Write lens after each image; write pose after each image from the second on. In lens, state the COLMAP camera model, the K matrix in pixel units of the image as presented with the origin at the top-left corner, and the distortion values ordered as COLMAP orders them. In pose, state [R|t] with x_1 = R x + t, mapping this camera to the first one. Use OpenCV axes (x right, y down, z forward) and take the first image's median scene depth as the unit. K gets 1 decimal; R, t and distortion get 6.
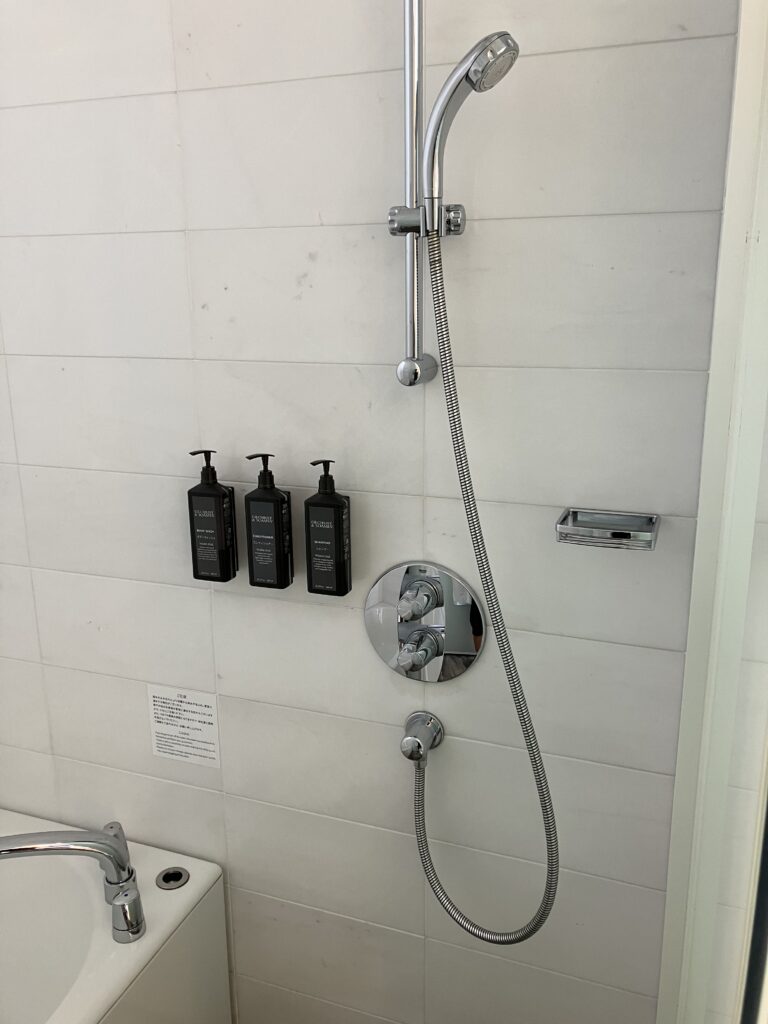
lens RADIAL K [[834.9, 0, 393.1], [0, 834.9, 513.0], [0, 0, 1]] dist [0.014378, -0.002761]
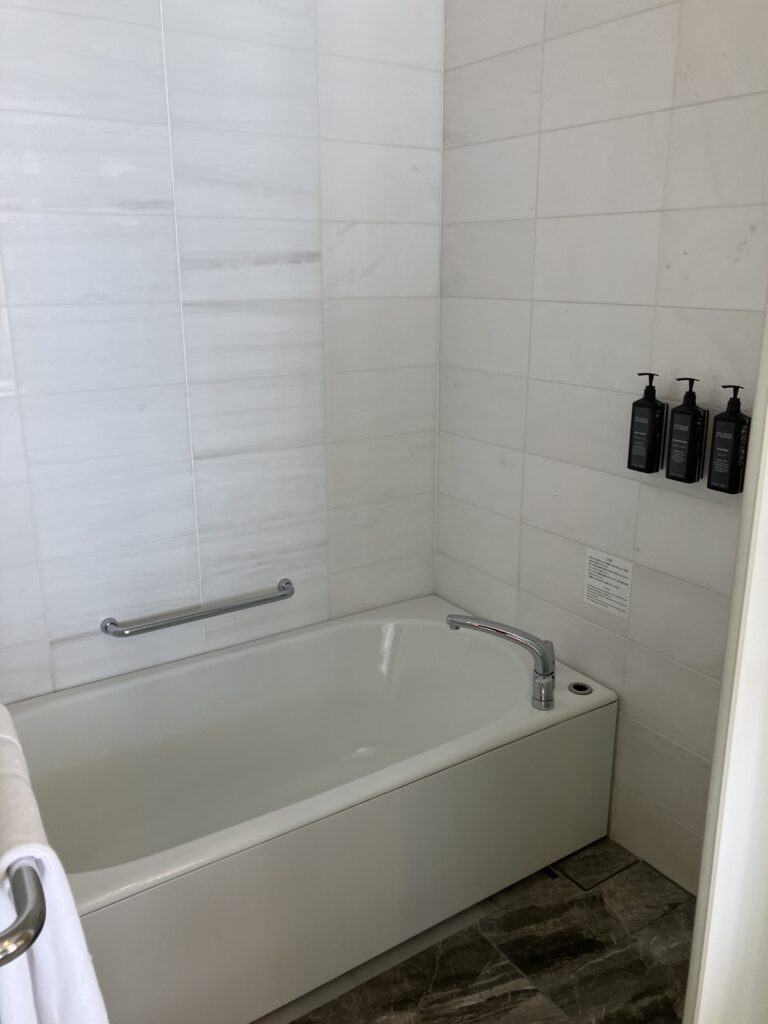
lens RADIAL K [[834.9, 0, 382.5], [0, 834.9, 515.6], [0, 0, 1]] dist [0.014378, -0.002761]
pose [[0.805116, 0.176435, -0.566268, 0.227819], [-0.149973, 0.984265, 0.093441, 0.087327], [0.573844, 0.009694, 0.818908, -0.350473]]
